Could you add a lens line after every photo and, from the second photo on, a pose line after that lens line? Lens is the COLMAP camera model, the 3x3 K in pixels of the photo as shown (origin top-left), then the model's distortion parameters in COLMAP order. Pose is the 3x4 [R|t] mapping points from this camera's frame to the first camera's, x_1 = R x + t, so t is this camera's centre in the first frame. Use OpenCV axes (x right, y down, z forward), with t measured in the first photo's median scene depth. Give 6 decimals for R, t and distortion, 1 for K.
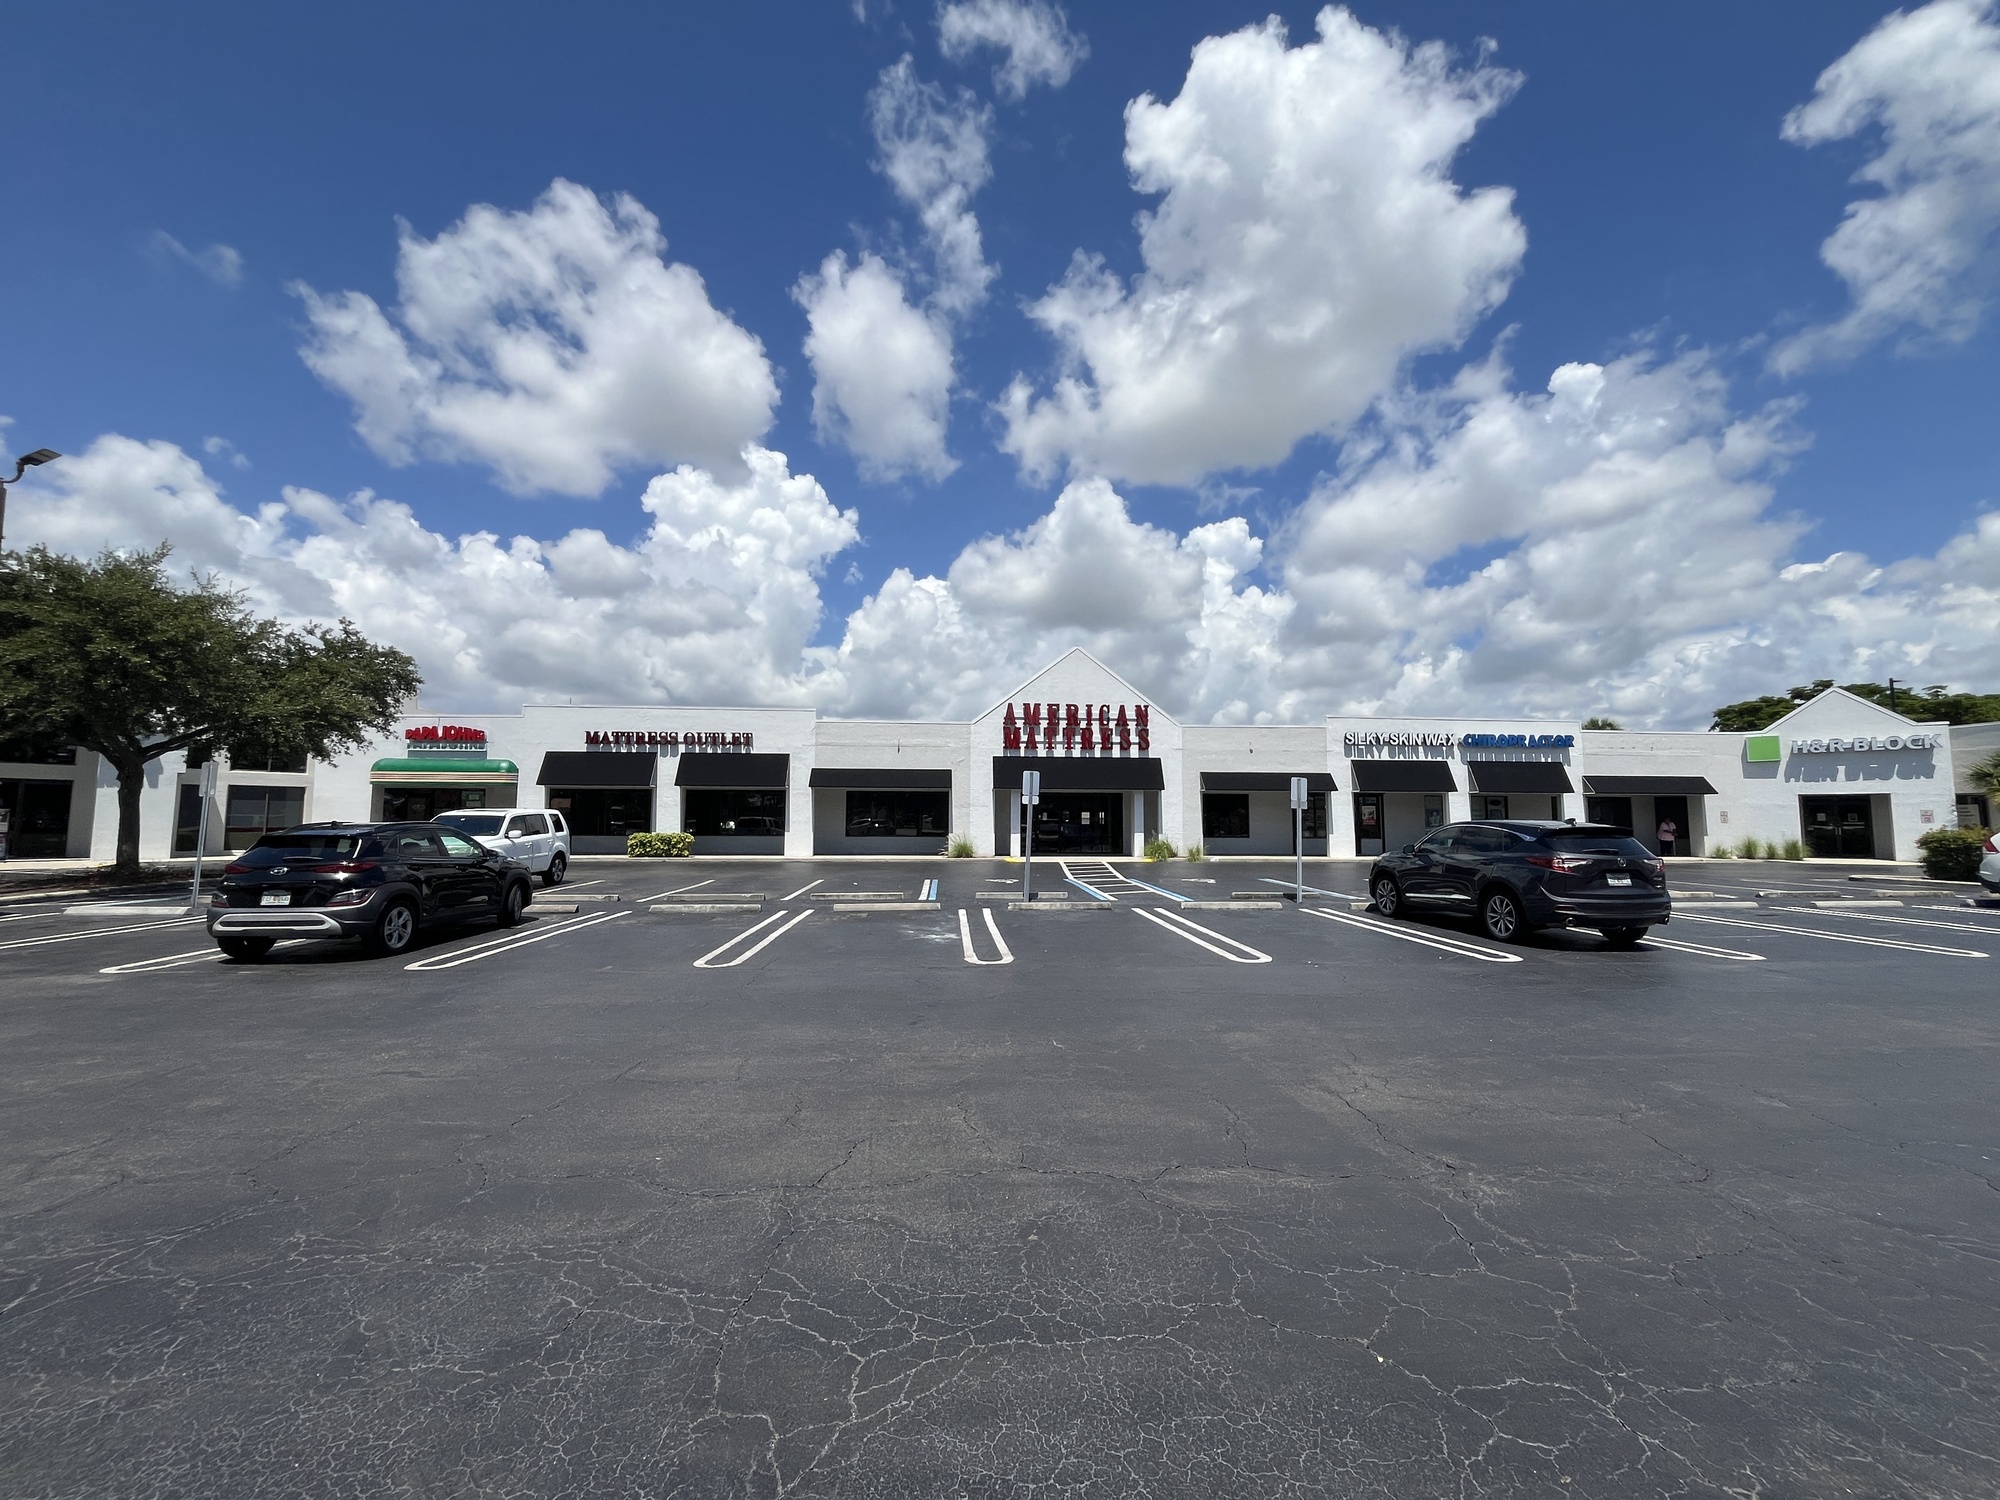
lens RADIAL K [[811.2, 0, 991.2], [0, 811.2, 751.7], [0, 0, 1]] dist [0.000968, 0.000020]
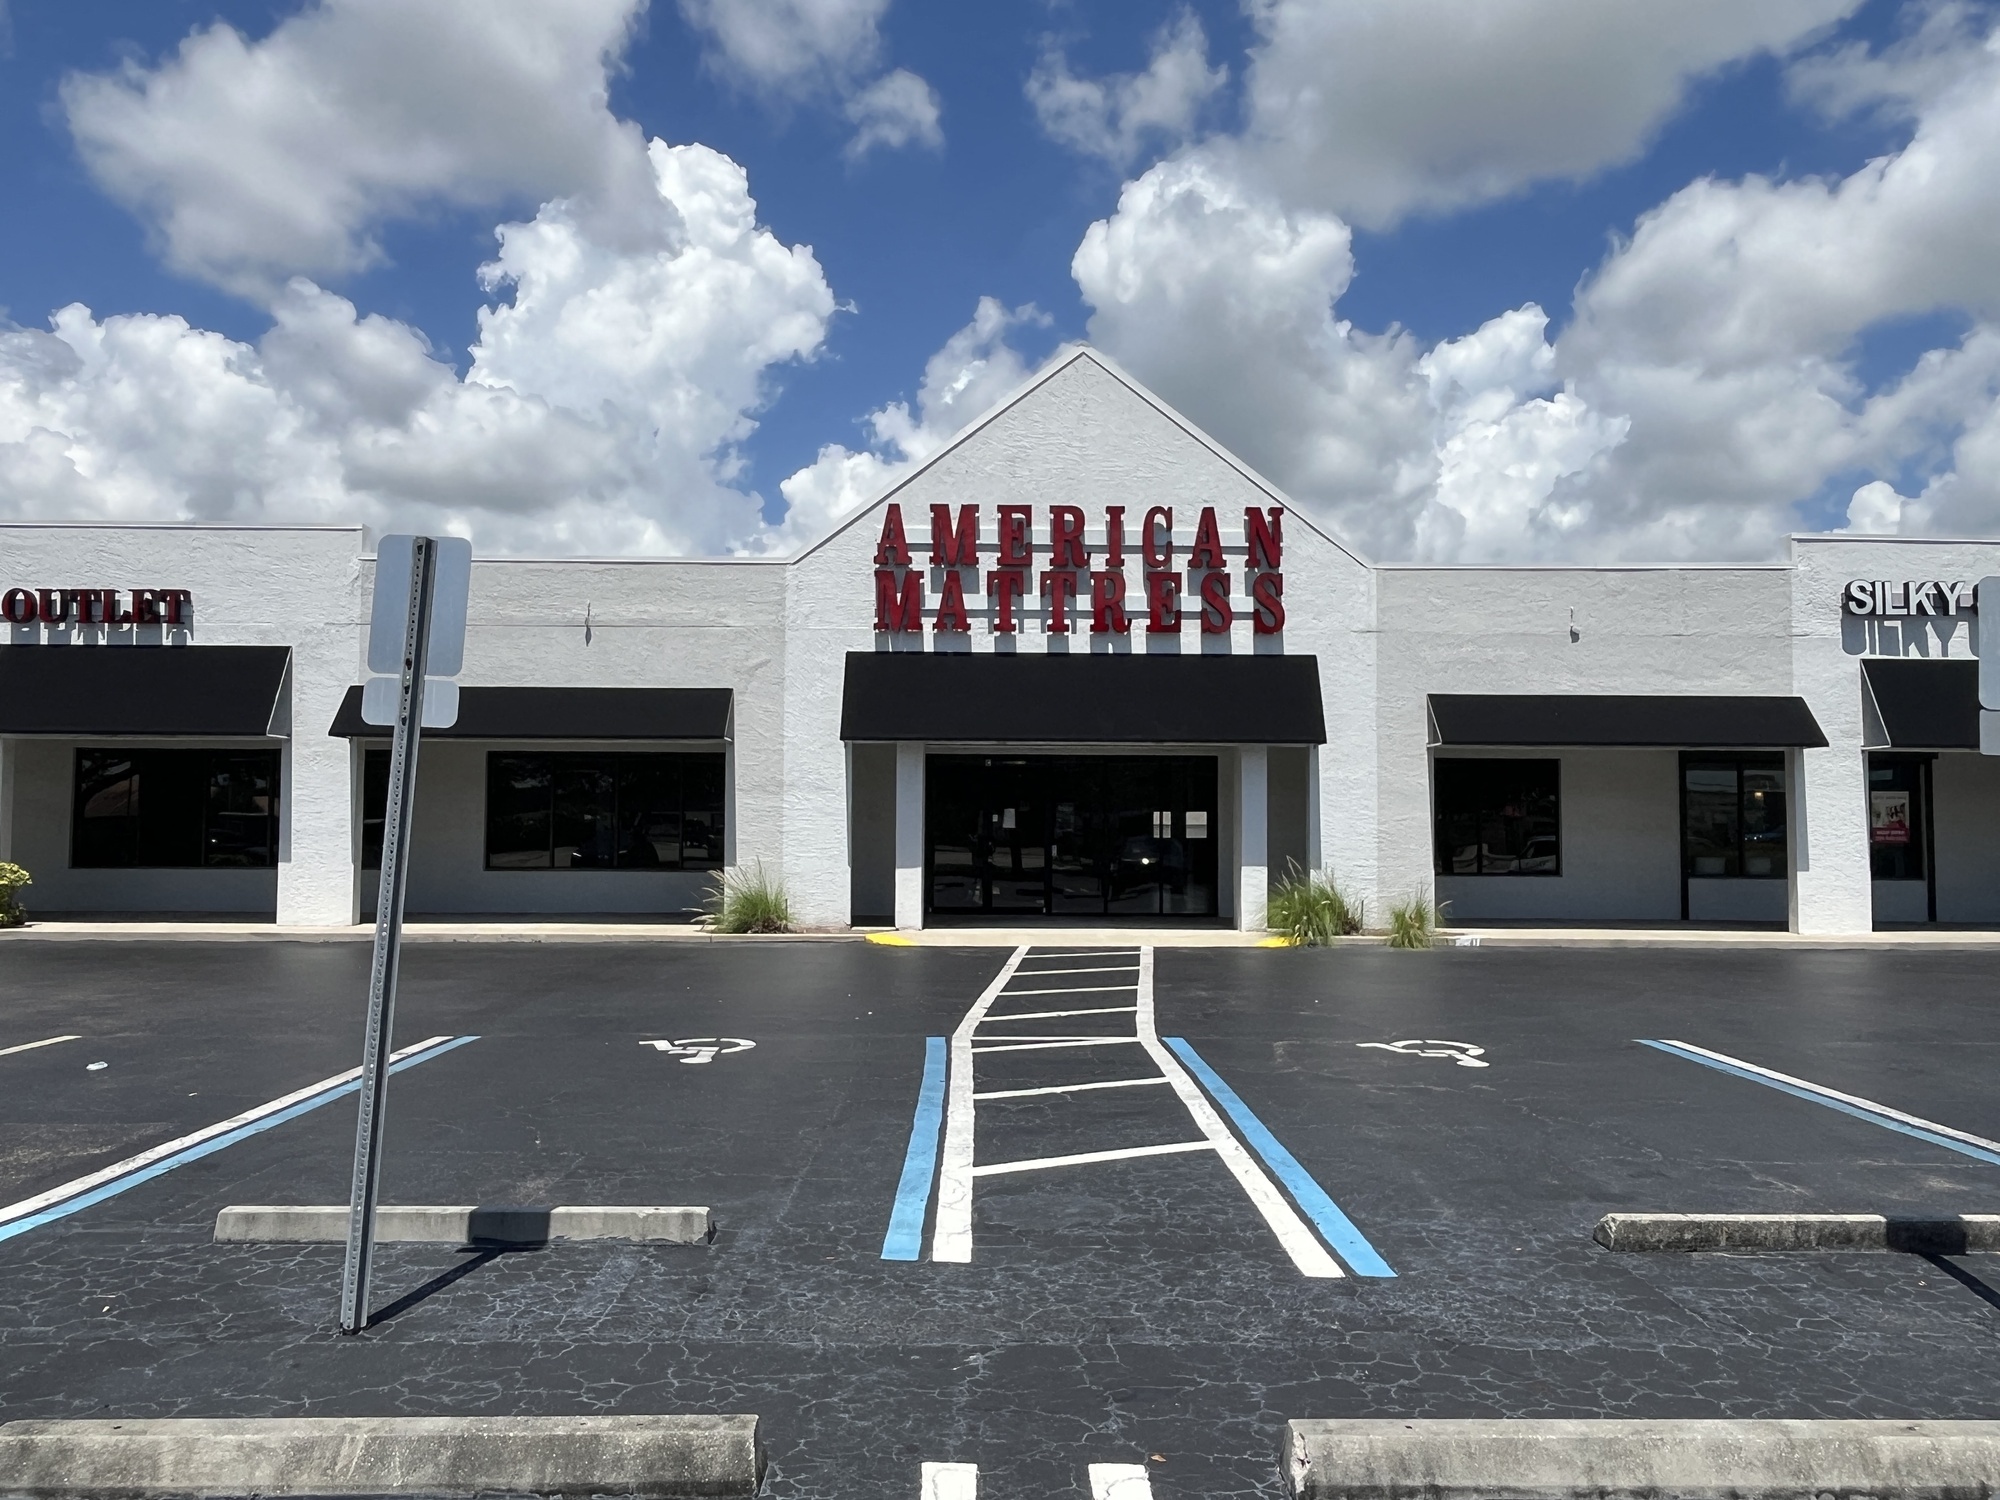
lens RADIAL K [[1419.8, 0, 1004.0], [0, 1419.8, 759.4], [0, 0, 1]] dist [-0.000492, 0.002706]
pose [[0.998812, -0.000564, -0.048735, 0.102305], [0.002248, 0.999403, 0.034490, 0.031758], [0.048687, -0.034559, 0.998216, 0.367856]]
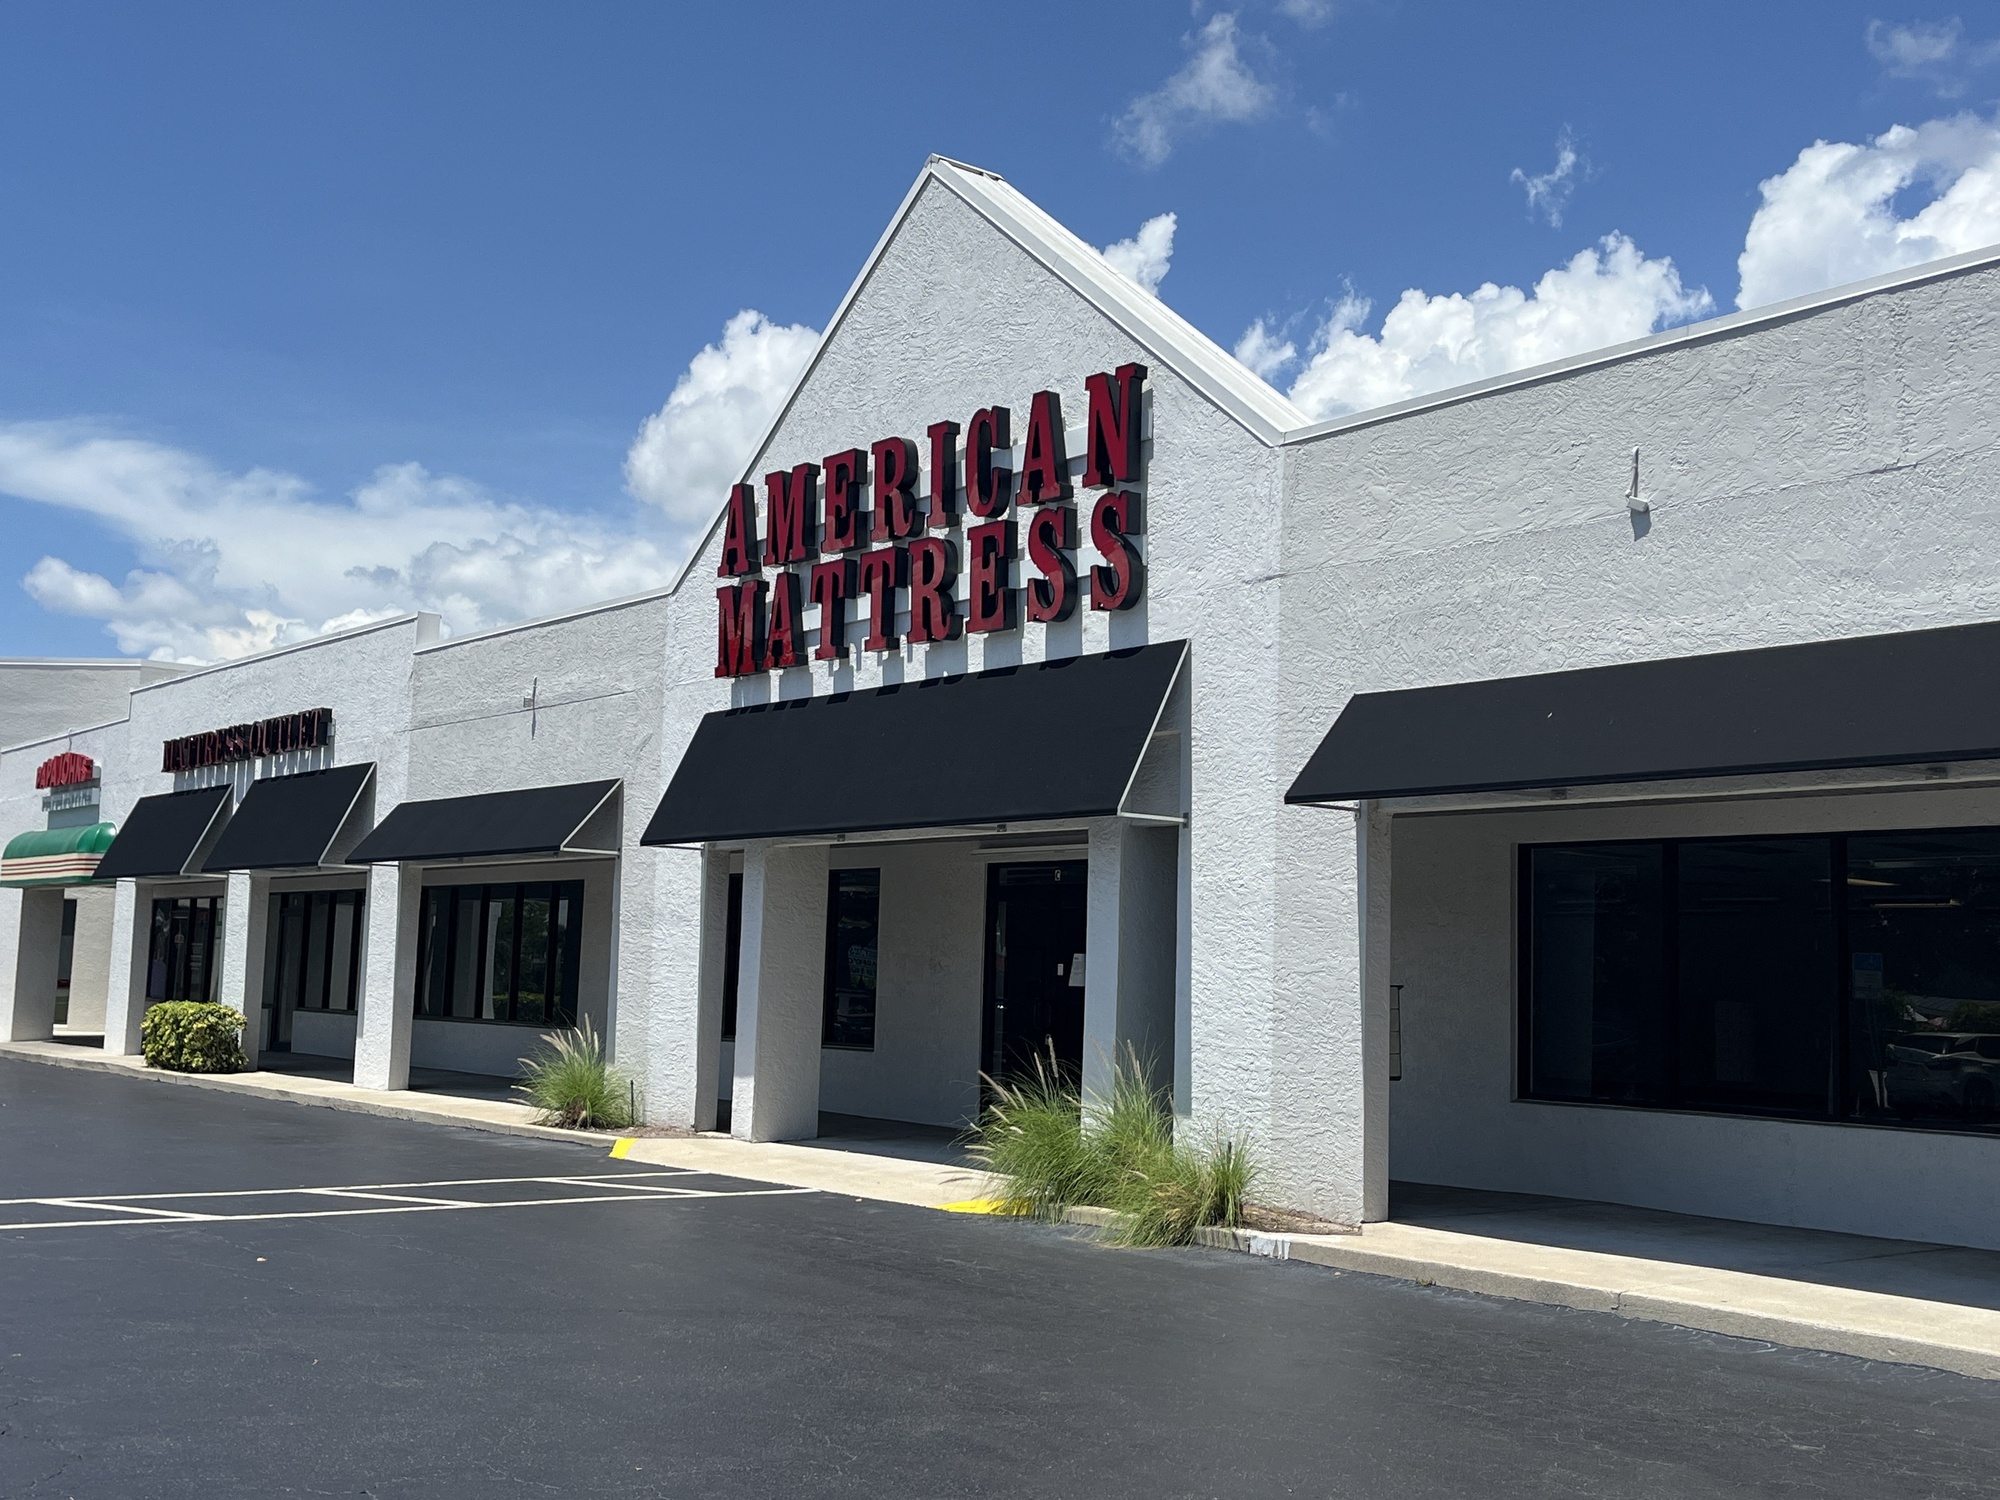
lens RADIAL K [[2183.8, 0, 1000.8], [0, 2183.8, 739.1], [0, 0, 1]] dist [0.090765, 0.000000]
pose [[0.569882, -0.079387, -0.817883, 0.581373], [0.044427, 0.996843, -0.065801, 0.059699], [0.820524, 0.001163, 0.571610, 0.693691]]
